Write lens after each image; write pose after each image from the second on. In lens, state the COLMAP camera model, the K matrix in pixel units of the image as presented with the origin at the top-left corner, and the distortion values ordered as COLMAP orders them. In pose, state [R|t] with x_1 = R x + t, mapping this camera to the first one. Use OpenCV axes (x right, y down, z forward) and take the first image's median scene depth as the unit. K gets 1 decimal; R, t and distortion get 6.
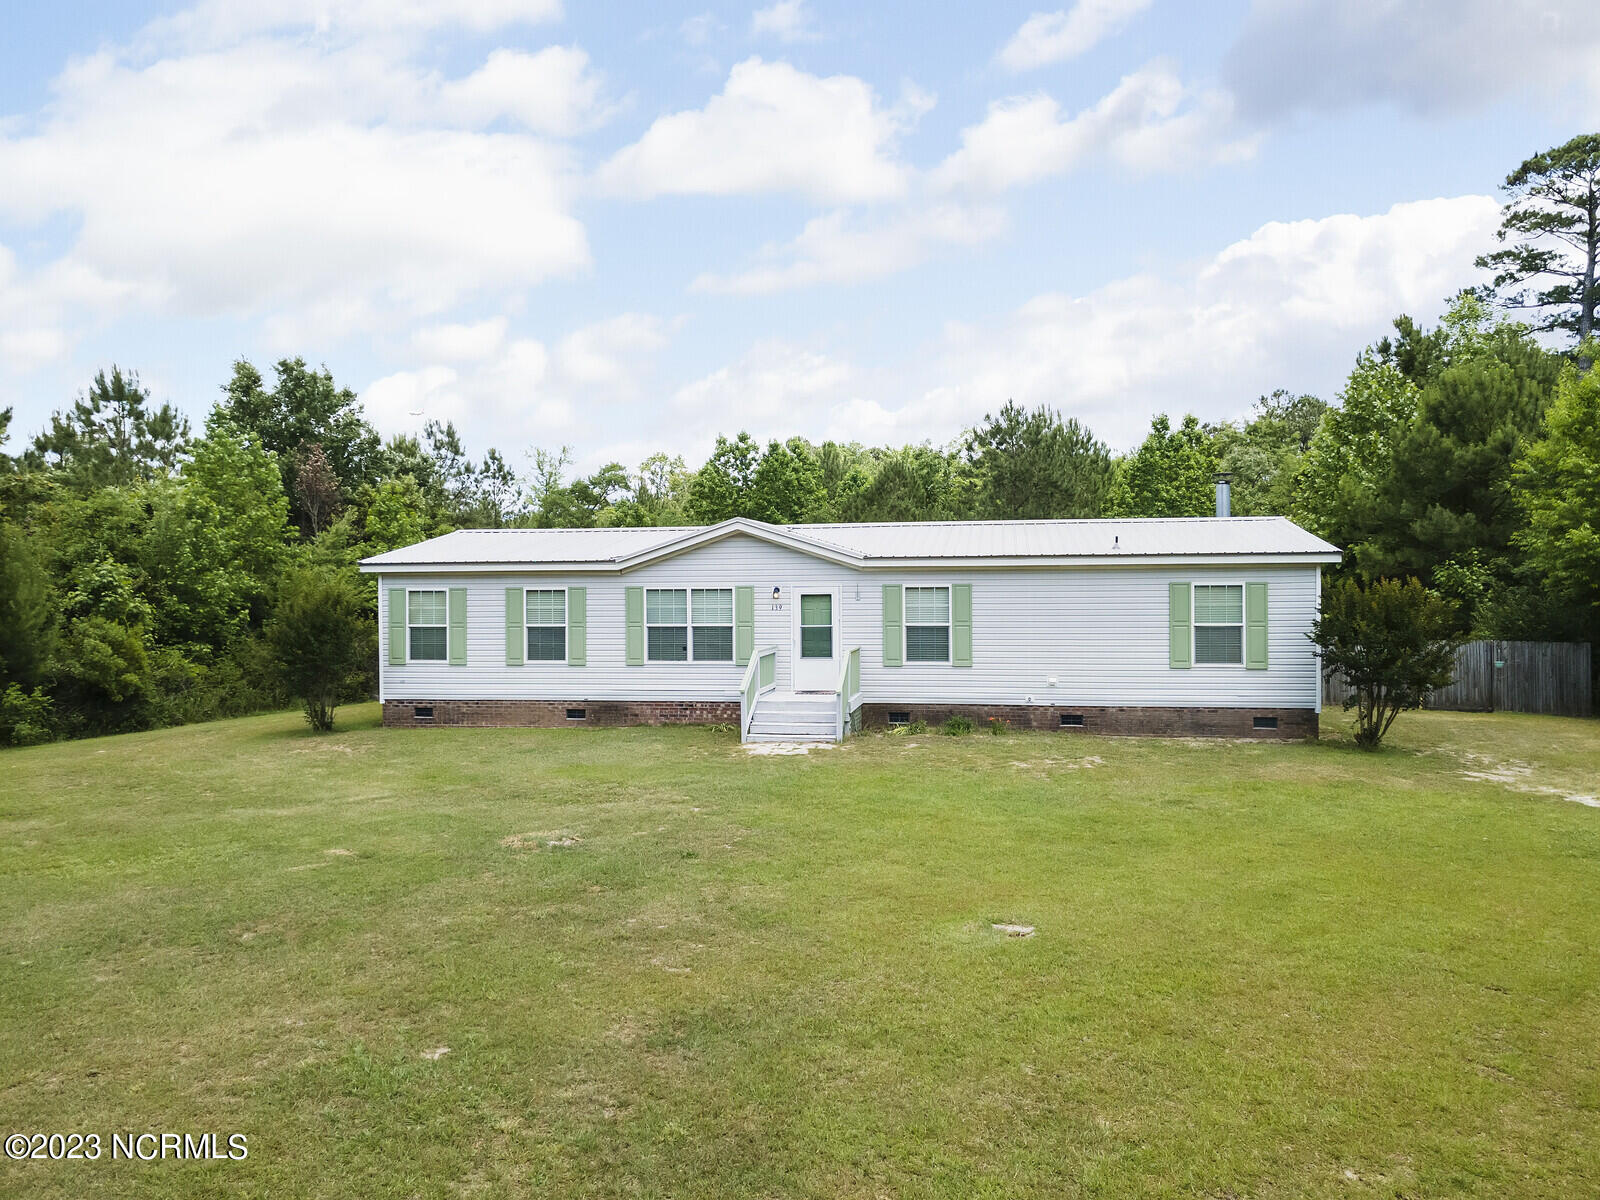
lens RADIAL K [[1140.5, 0, 859.1], [0, 1140.5, 592.6], [0, 0, 1]] dist [0.042964, -0.003606]
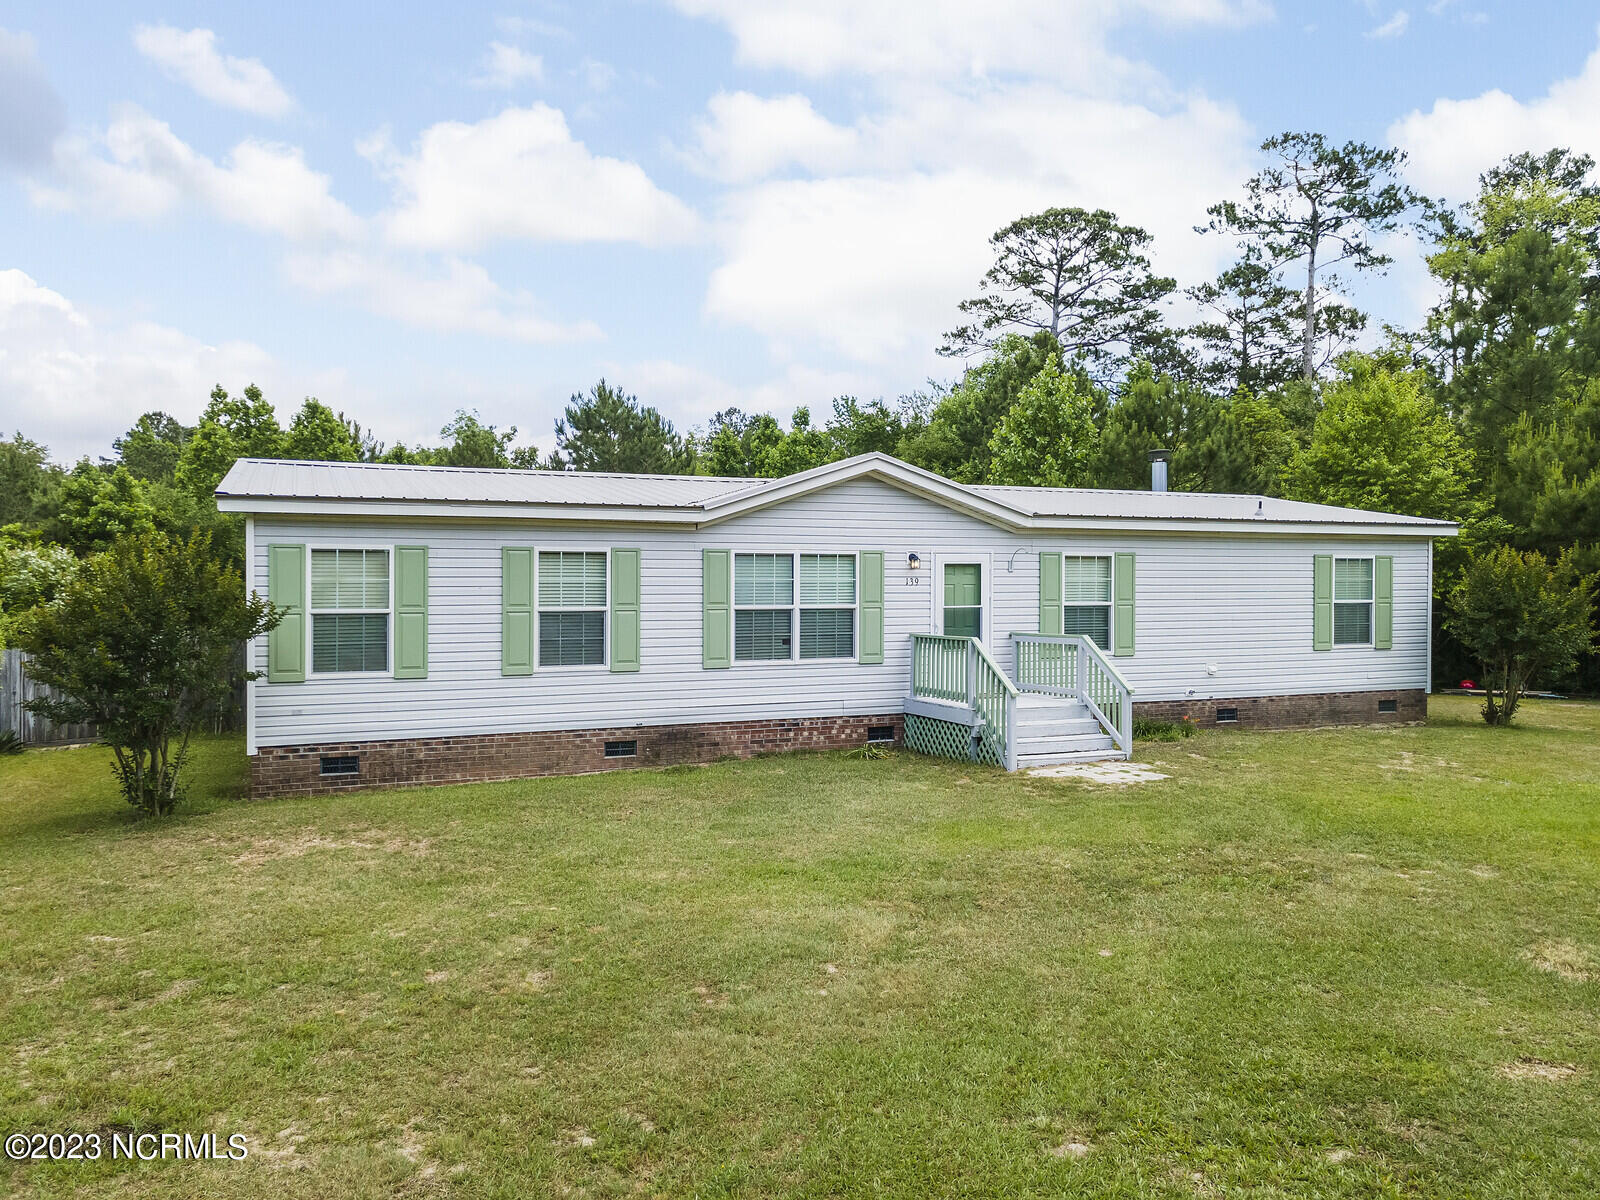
lens RADIAL K [[1127.5, 0, 814.5], [0, 1127.5, 604.0], [0, 0, 1]] dist [0.044634, 0.002378]
pose [[0.852240, -0.001253, 0.523149, -0.488578], [0.004744, 0.999975, -0.005334, 0.030213], [-0.523129, 0.007028, 0.852224, 0.415260]]
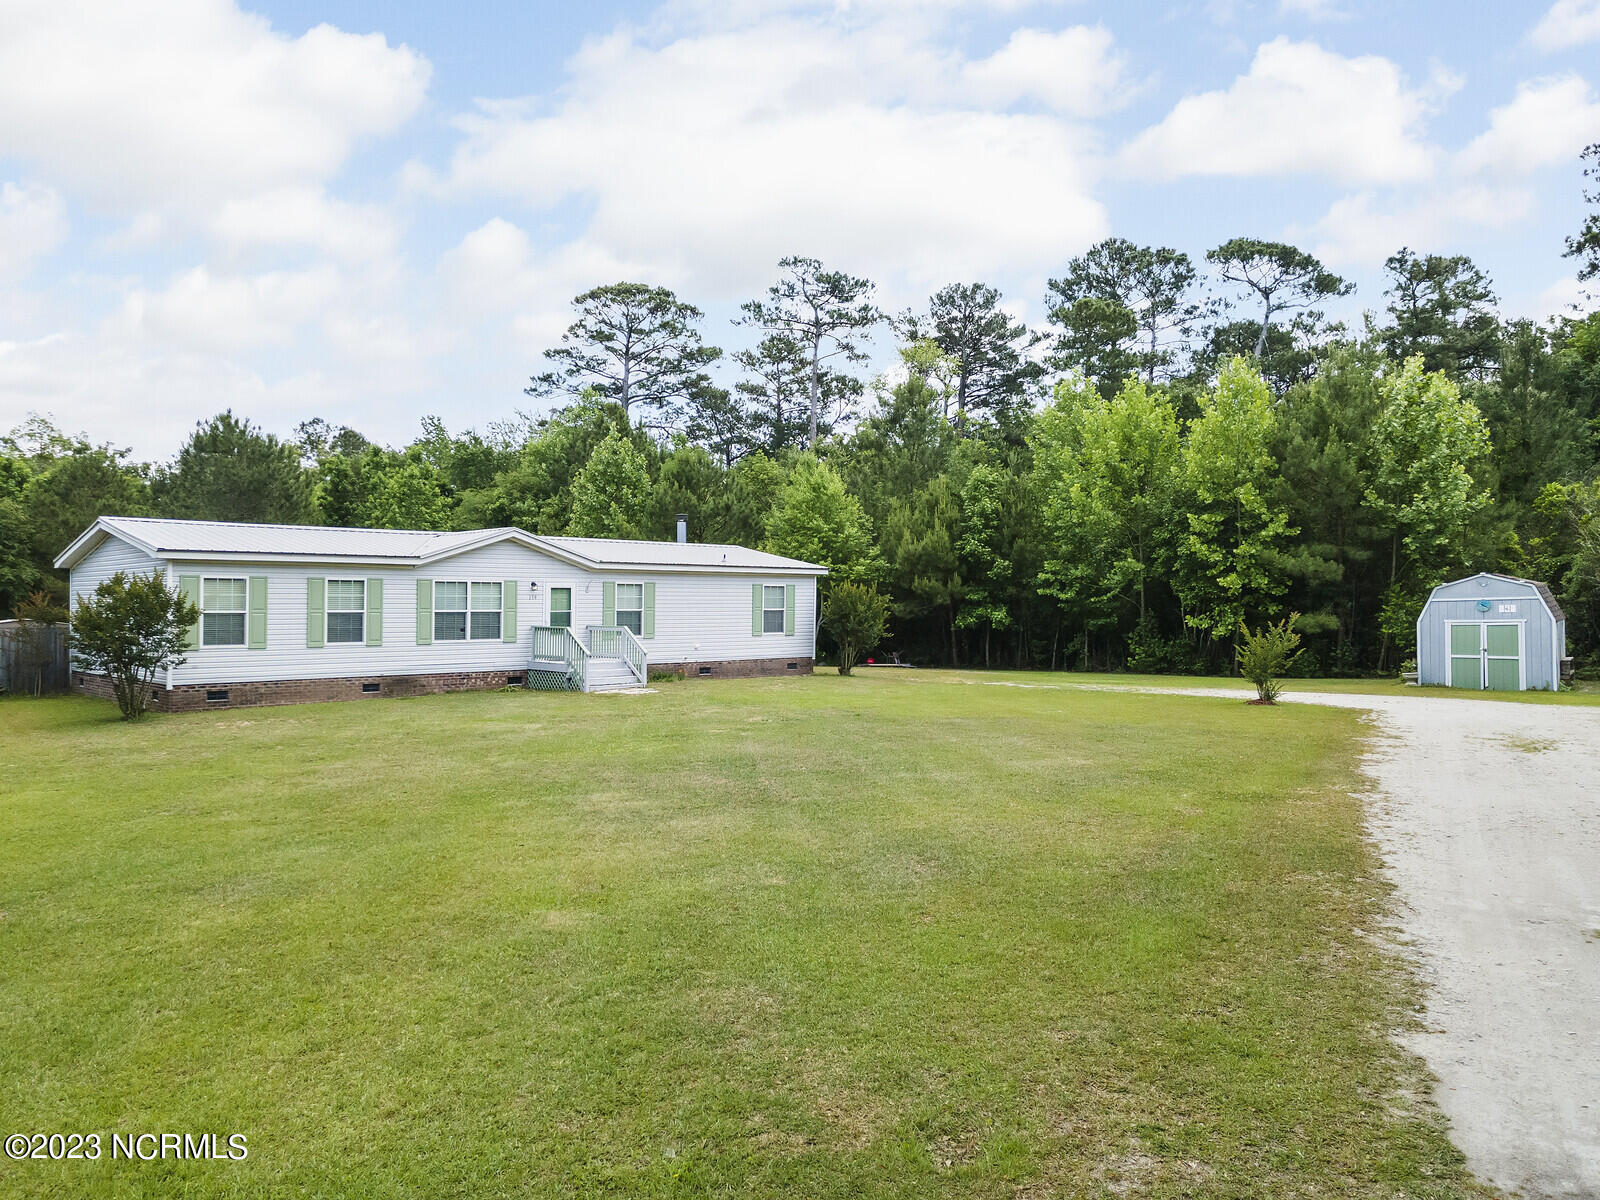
lens RADIAL K [[1133.1, 0, 797.0], [0, 1133.1, 615.1], [0, 0, 1]] dist [0.030179, 0.000683]
pose [[0.619174, -0.001172, 0.785253, -0.894095], [0.001906, 0.999998, -0.000010, 0.033712], [-0.785252, 0.001503, 0.619175, -0.050218]]
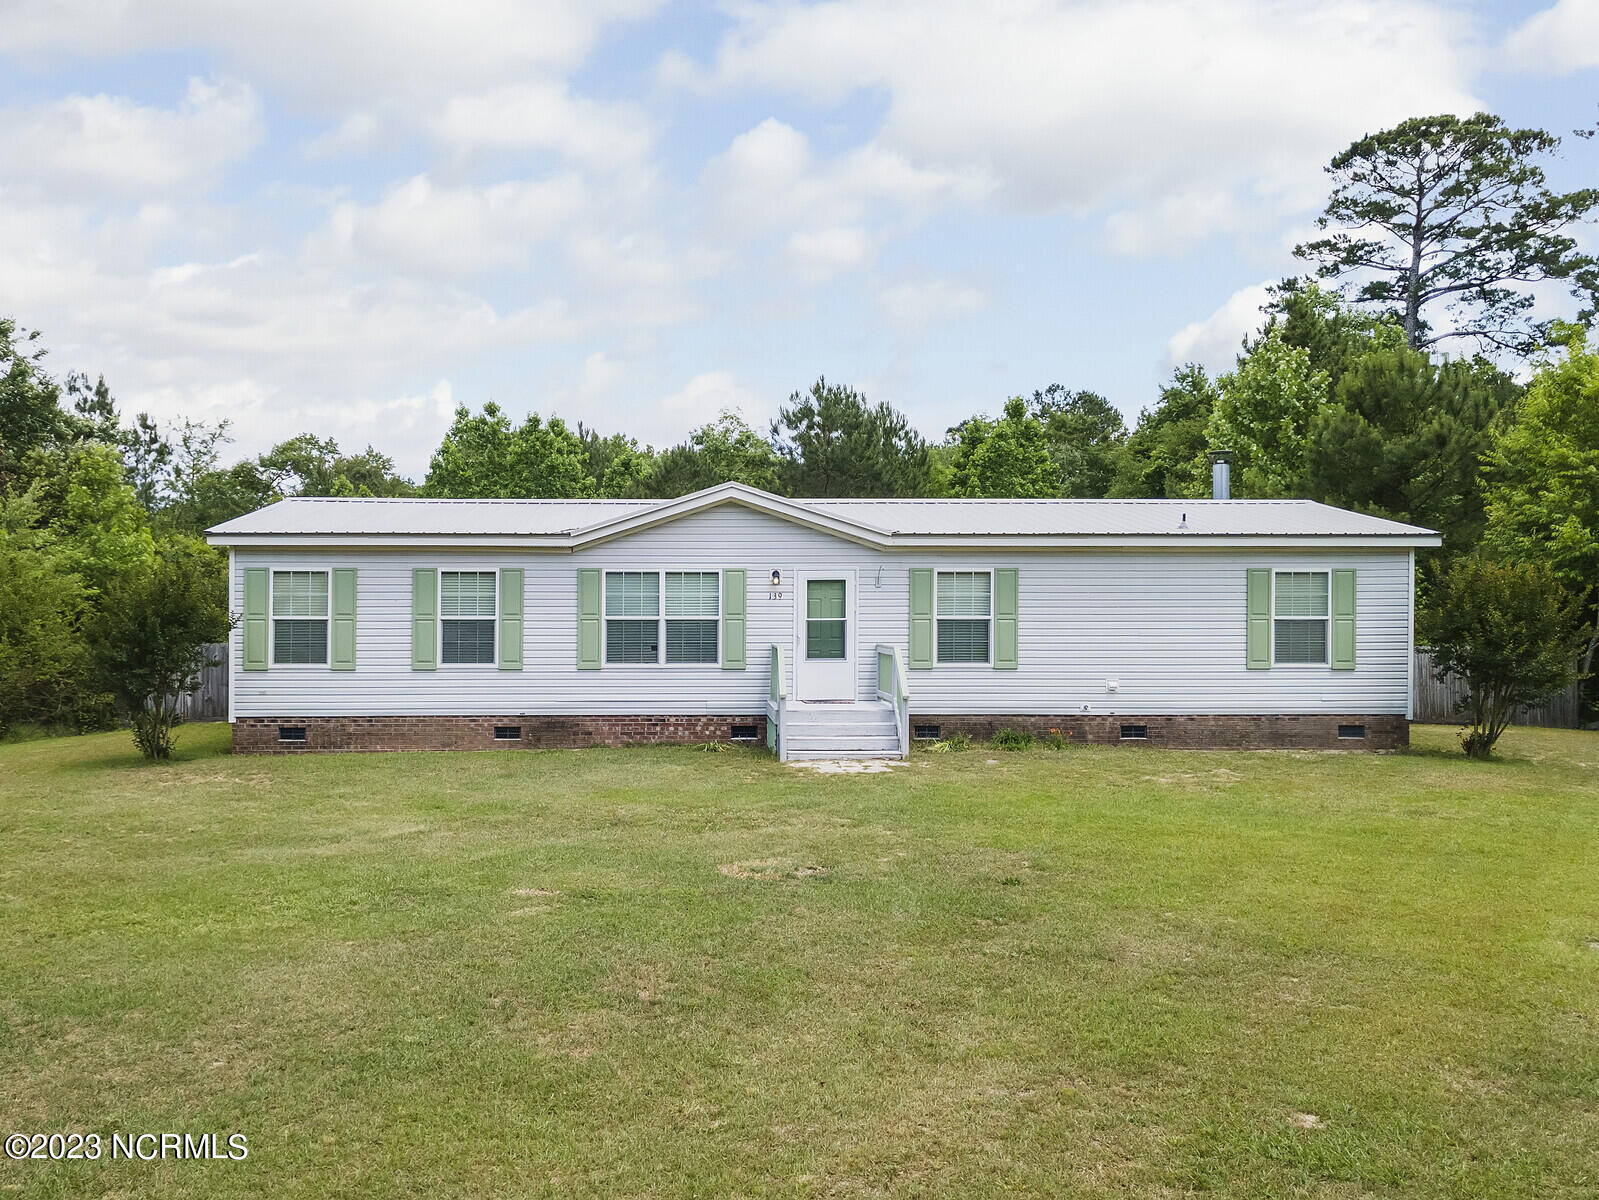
lens RADIAL K [[1347.7, 0, 767.9], [0, 1347.7, 607.5], [0, 0, 1]] dist [0.026935, 0.063192]
pose [[0.980714, 0.007349, 0.195311, -0.256562], [-0.005855, 0.999949, -0.008228, 0.028286], [-0.195362, 0.006926, 0.980707, 0.073923]]
